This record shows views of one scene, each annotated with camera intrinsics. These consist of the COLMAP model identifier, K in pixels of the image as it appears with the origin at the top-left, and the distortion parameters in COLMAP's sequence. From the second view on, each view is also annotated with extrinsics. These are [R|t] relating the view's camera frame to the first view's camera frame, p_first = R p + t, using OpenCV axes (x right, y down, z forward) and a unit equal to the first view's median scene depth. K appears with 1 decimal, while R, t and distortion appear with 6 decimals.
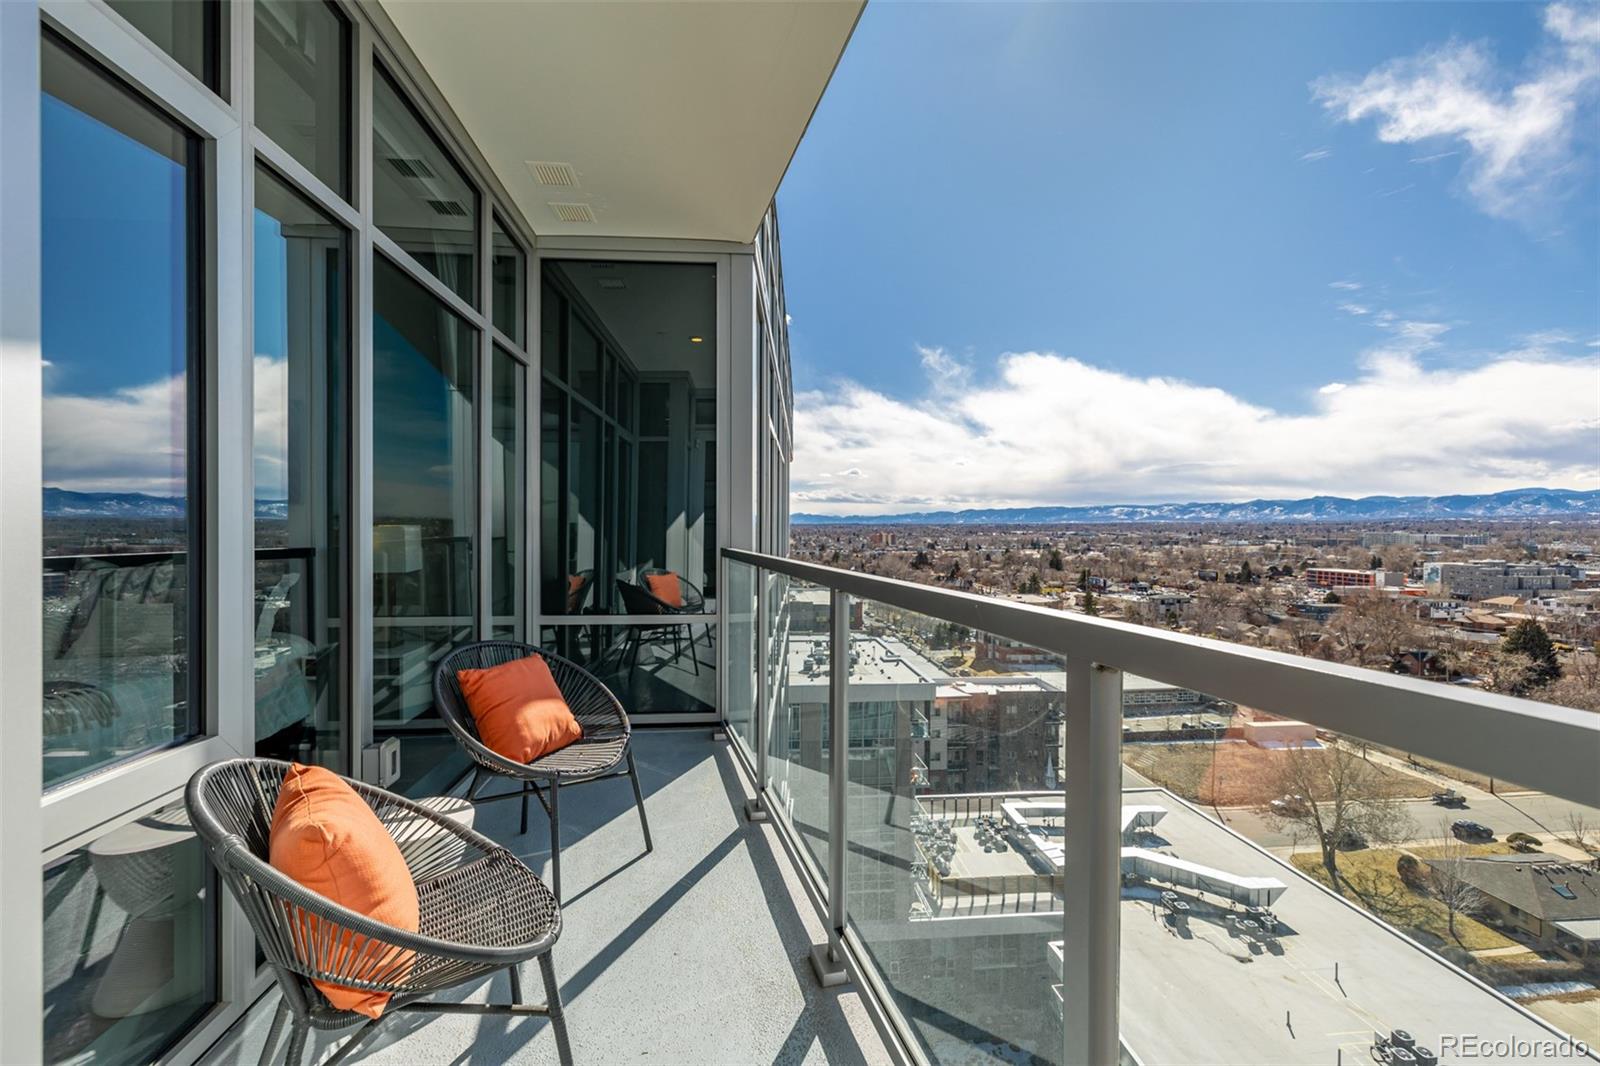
lens RADIAL K [[680.9, 0, 800.0], [0, 680.9, 533.0], [0, 0, 1]] dist [0.010123, 0.000004]
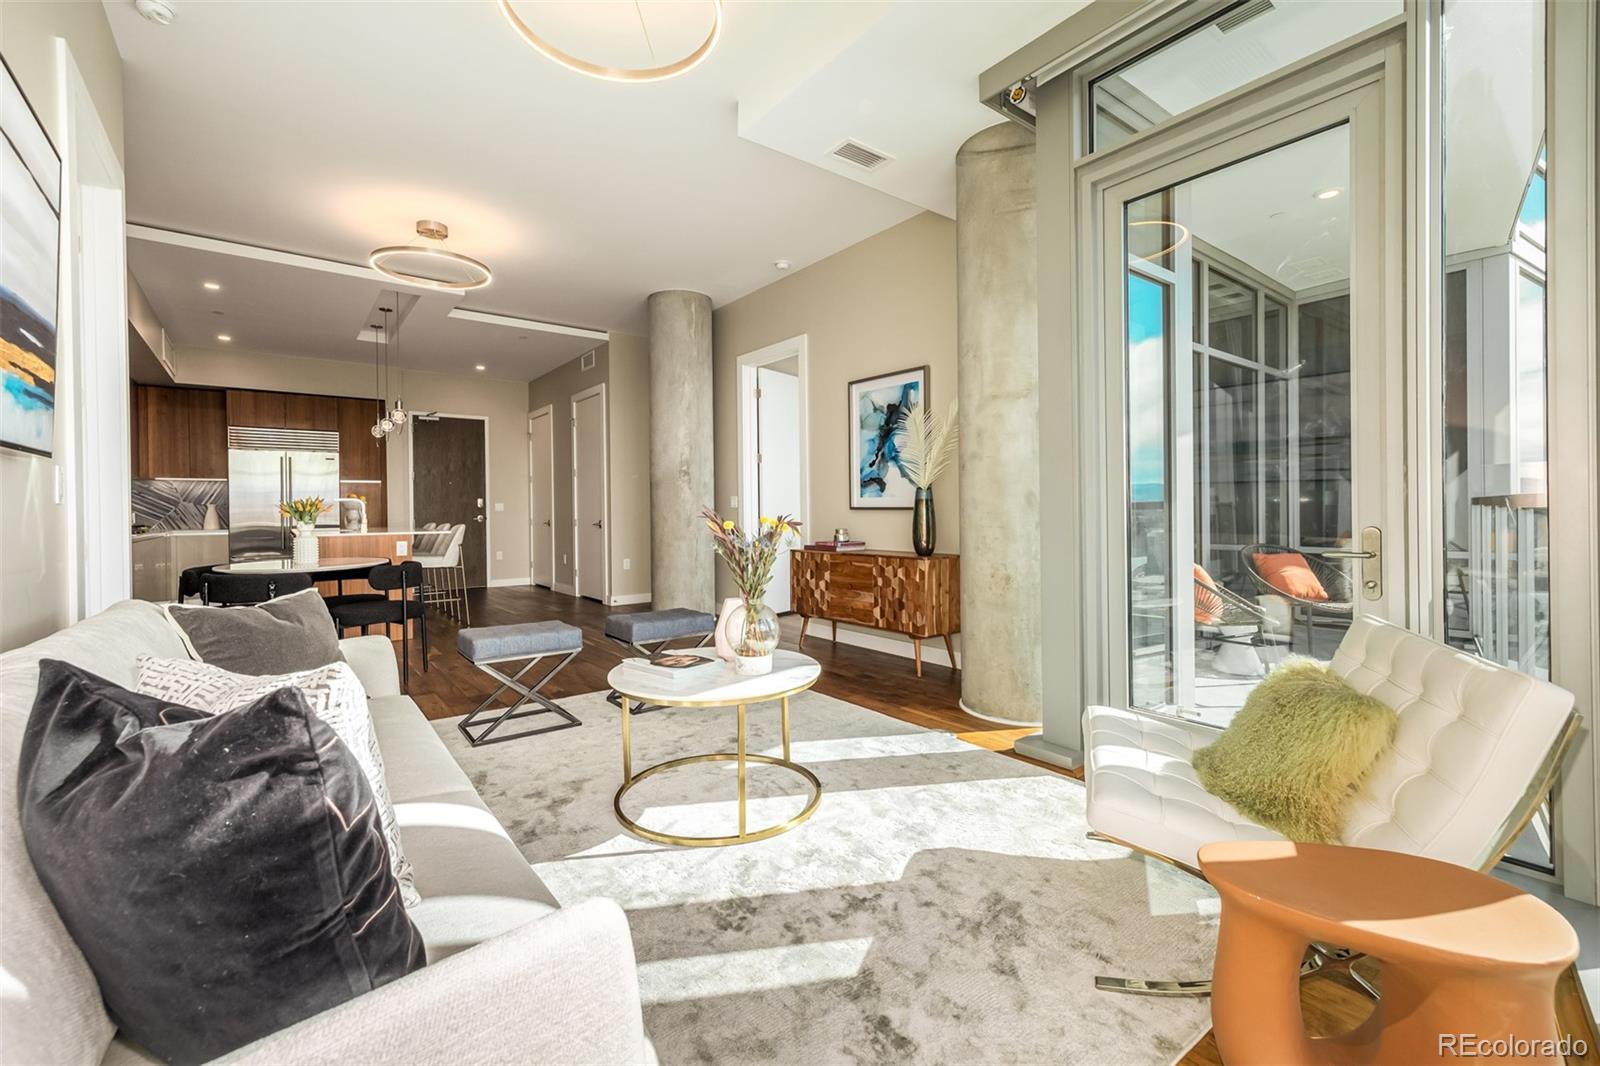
lens RADIAL K [[680.9, 0, 800.0], [0, 680.9, 533.0], [0, 0, 1]] dist [0.010123, 0.000004]
pose [[0.535417, -0.010355, -0.844524, 0.307034], [0.023656, 0.999716, 0.002740, 0.051732], [0.844256, -0.021445, 0.535510, -0.763553]]
